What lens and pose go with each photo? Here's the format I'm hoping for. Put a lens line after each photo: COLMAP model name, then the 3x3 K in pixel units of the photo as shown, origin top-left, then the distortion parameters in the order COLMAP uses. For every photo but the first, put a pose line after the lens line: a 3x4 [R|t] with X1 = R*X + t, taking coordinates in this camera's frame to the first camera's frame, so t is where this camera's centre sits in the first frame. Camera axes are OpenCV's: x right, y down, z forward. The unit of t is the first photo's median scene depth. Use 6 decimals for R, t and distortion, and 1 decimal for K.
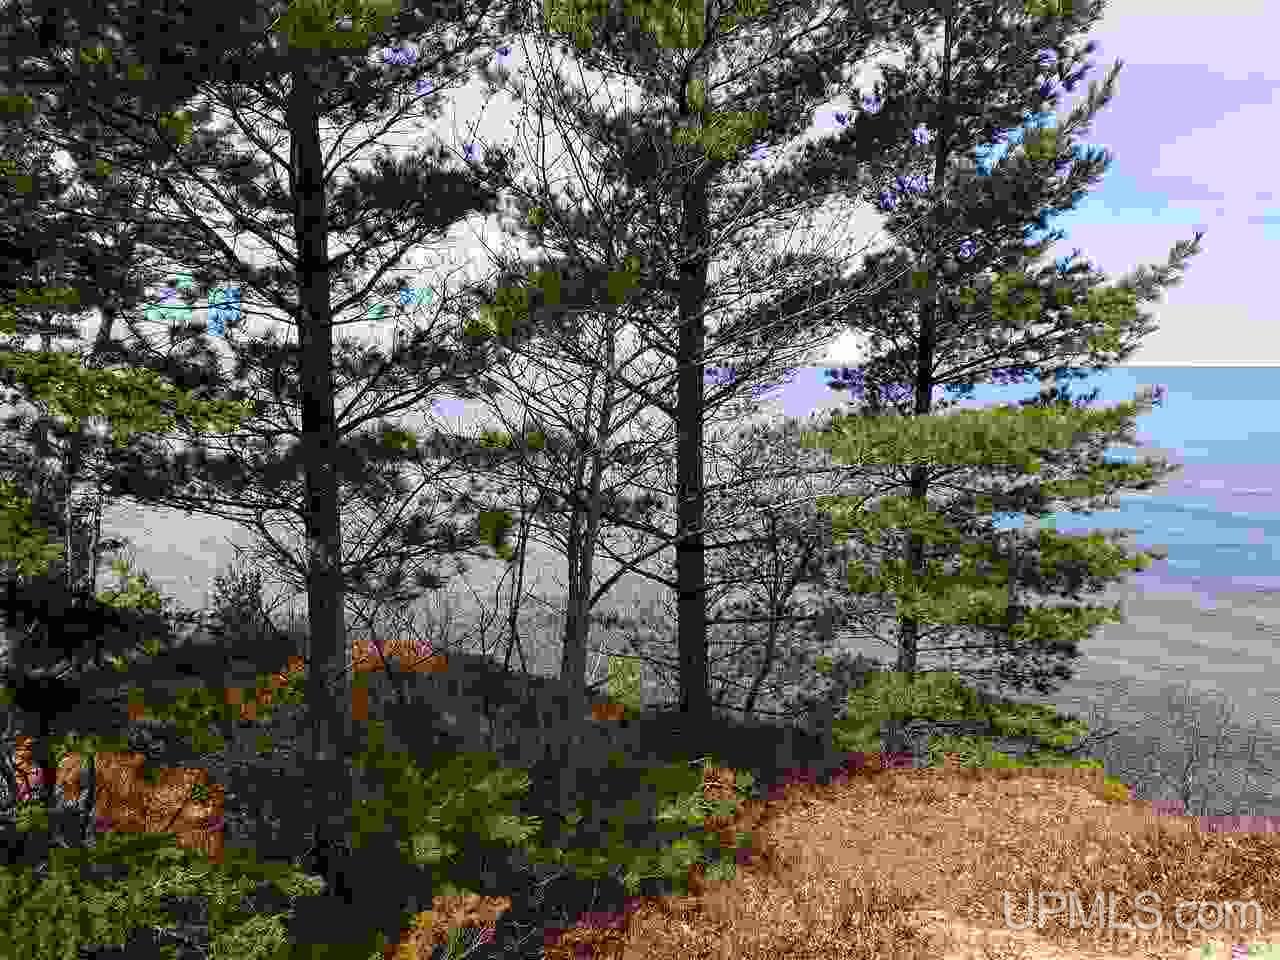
lens RADIAL K [[980.8, 0, 641.9], [0, 980.8, 470.1], [0, 0, 1]] dist [0.015970, 0.023881]
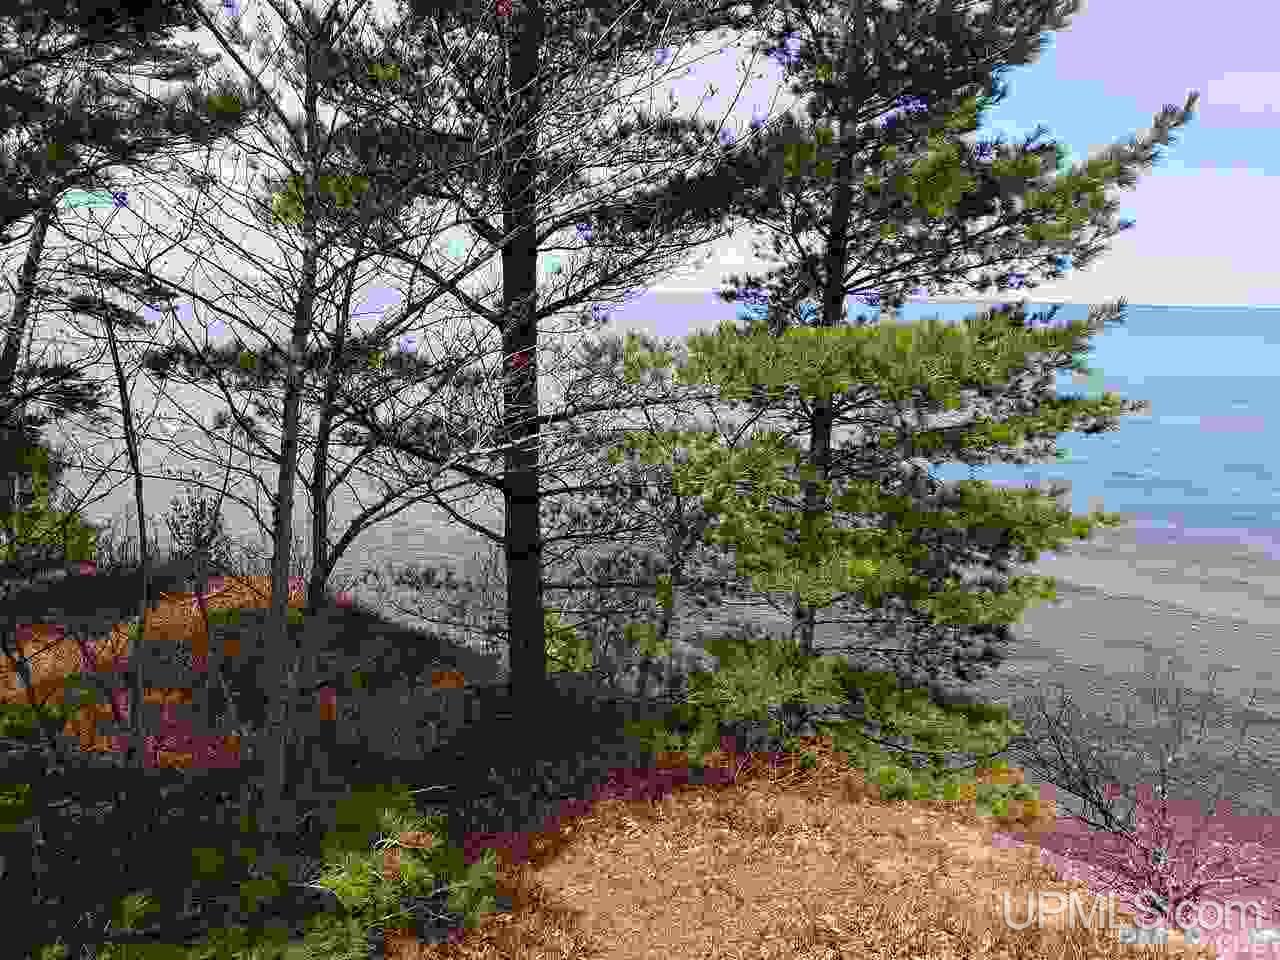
lens RADIAL K [[980.8, 0, 629.8], [0, 980.8, 479.6], [0, 0, 1]] dist [0.015970, 0.023881]
pose [[0.999334, 0.025232, -0.026376, 0.156880], [-0.023093, 0.996649, 0.078463, 0.003513], [0.028268, -0.077802, 0.996568, 0.206023]]
